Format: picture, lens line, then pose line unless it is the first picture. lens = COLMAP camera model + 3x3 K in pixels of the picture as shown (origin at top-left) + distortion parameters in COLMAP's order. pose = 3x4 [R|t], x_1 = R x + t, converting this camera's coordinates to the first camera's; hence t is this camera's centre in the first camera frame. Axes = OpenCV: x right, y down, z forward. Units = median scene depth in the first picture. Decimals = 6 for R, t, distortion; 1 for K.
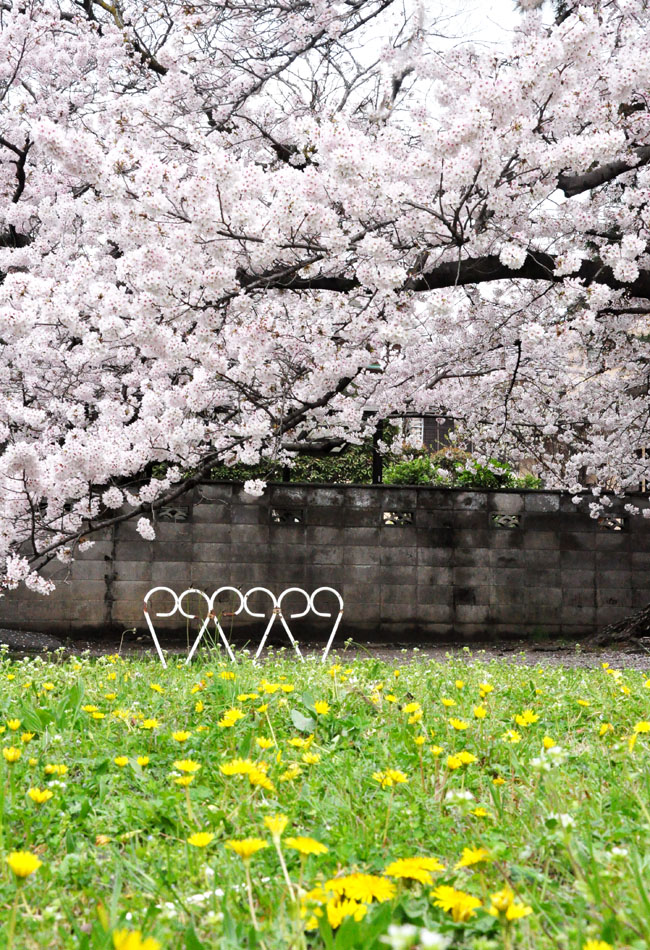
lens RADIAL K [[1763.5, 0, 325.6], [0, 1763.5, 475.1], [0, 0, 1]] dist [0.221084, 0.000000]
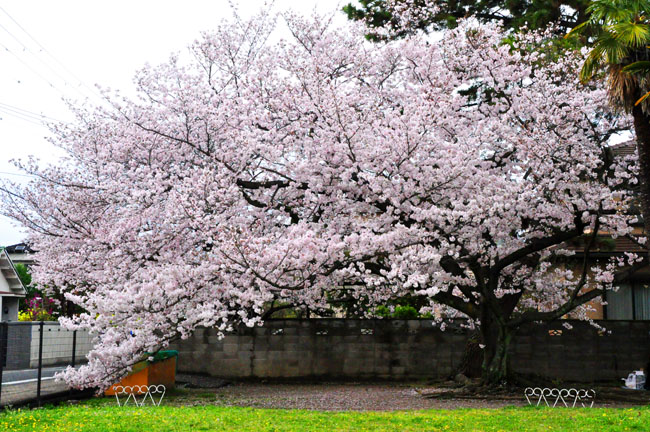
lens RADIAL K [[1241.4, 0, 326.9], [0, 1241.4, 213.7], [0, 0, 1]] dist [0.254908, 0.000000]
pose [[0.953840, -0.041151, -0.297482, 0.513064], [0.036546, 0.999111, -0.021026, -0.105824], [0.298083, 0.009184, 0.954496, -0.682230]]
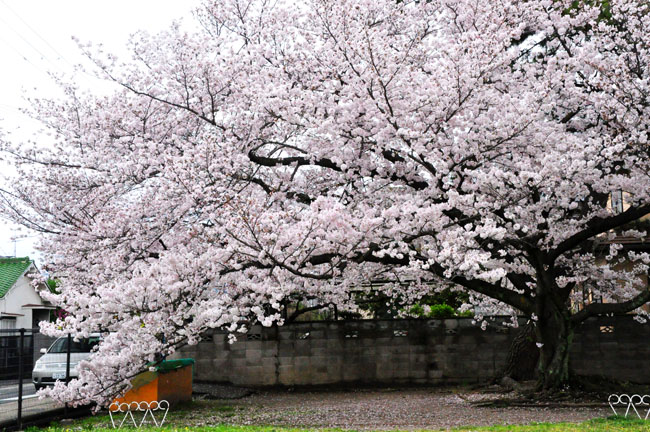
lens RADIAL K [[1116.7, 0, 322.4], [0, 1116.7, 217.0], [0, 0, 1]] dist [0.231061, 0.000000]
pose [[0.945458, -0.071885, -0.317714, 0.417285], [0.063727, 0.997318, -0.036009, -0.079223], [0.319450, 0.013798, 0.947503, -0.407782]]
